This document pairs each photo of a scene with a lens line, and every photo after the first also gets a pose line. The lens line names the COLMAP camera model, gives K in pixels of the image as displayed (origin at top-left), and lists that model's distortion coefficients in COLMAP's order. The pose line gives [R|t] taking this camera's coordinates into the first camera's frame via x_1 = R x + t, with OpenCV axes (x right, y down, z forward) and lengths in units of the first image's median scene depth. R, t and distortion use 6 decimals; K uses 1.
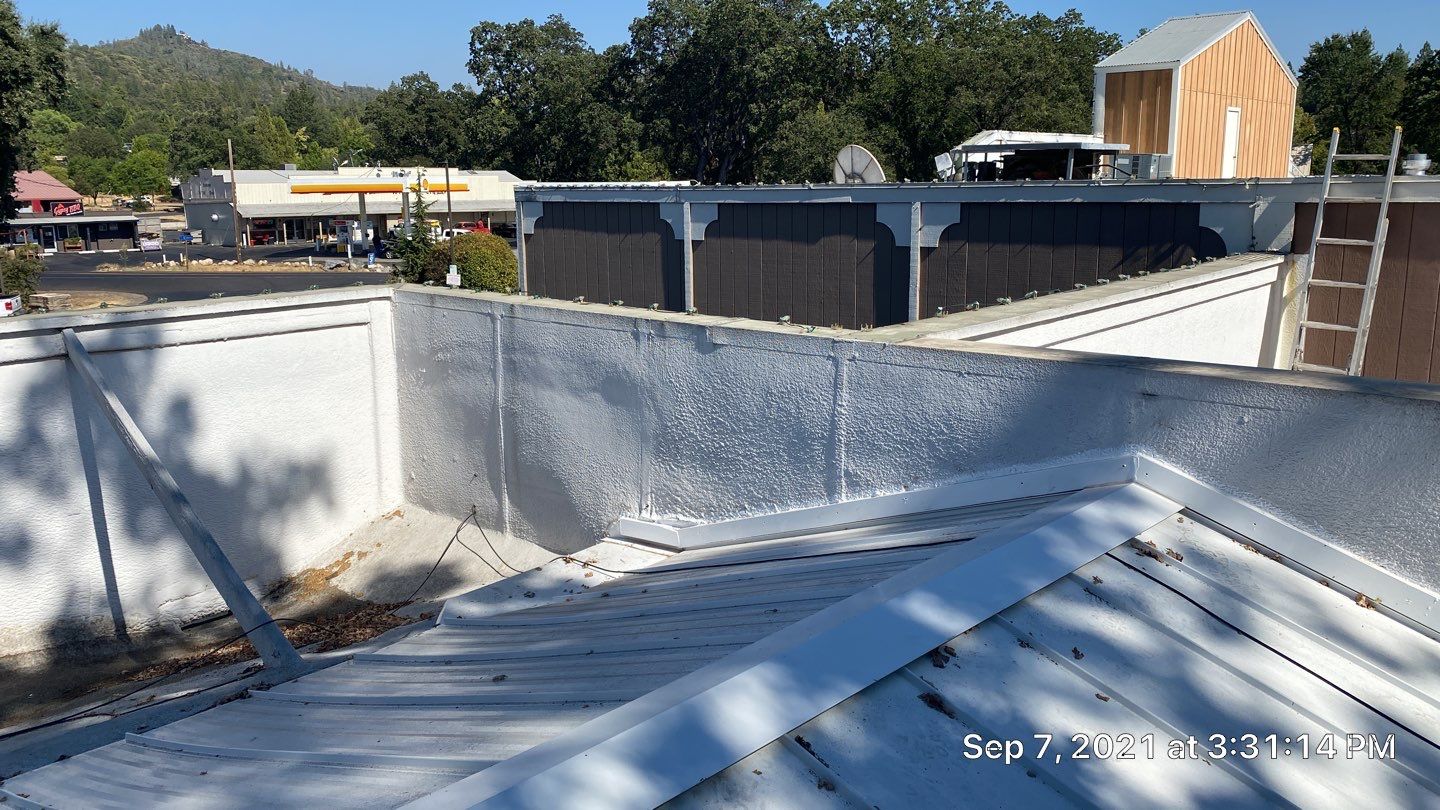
lens RADIAL K [[1124.0, 0, 720.0], [0, 1124.0, 405.0], [0, 0, 1]] dist [0.005278, 0.004710]
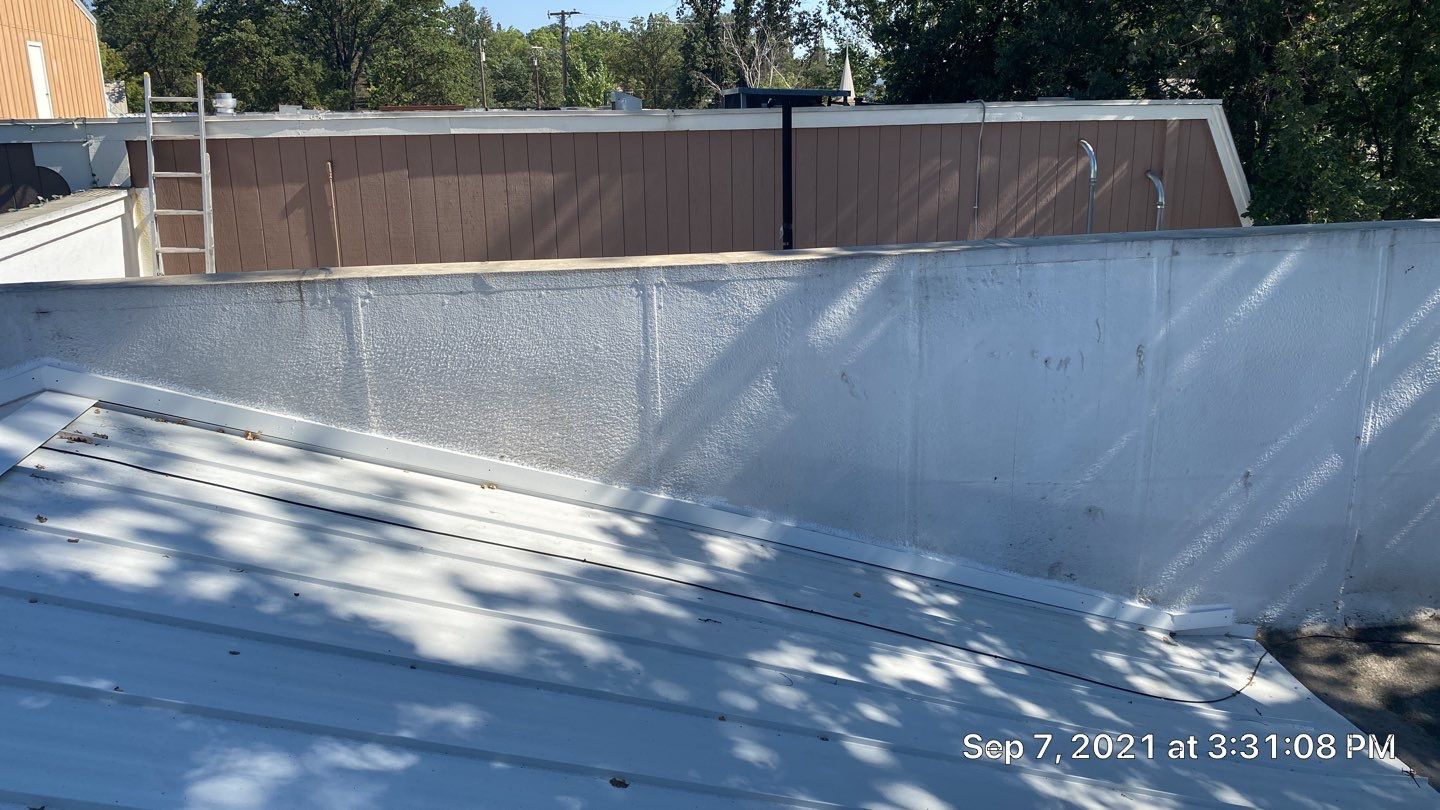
lens RADIAL K [[1124.0, 0, 720.0], [0, 1124.0, 405.0], [0, 0, 1]] dist [0.005278, 0.004710]
pose [[0.586438, -0.207687, 0.782916, -0.058765], [0.165987, 0.976870, 0.134806, 0.018870], [-0.792805, 0.050898, 0.607347, -0.106785]]
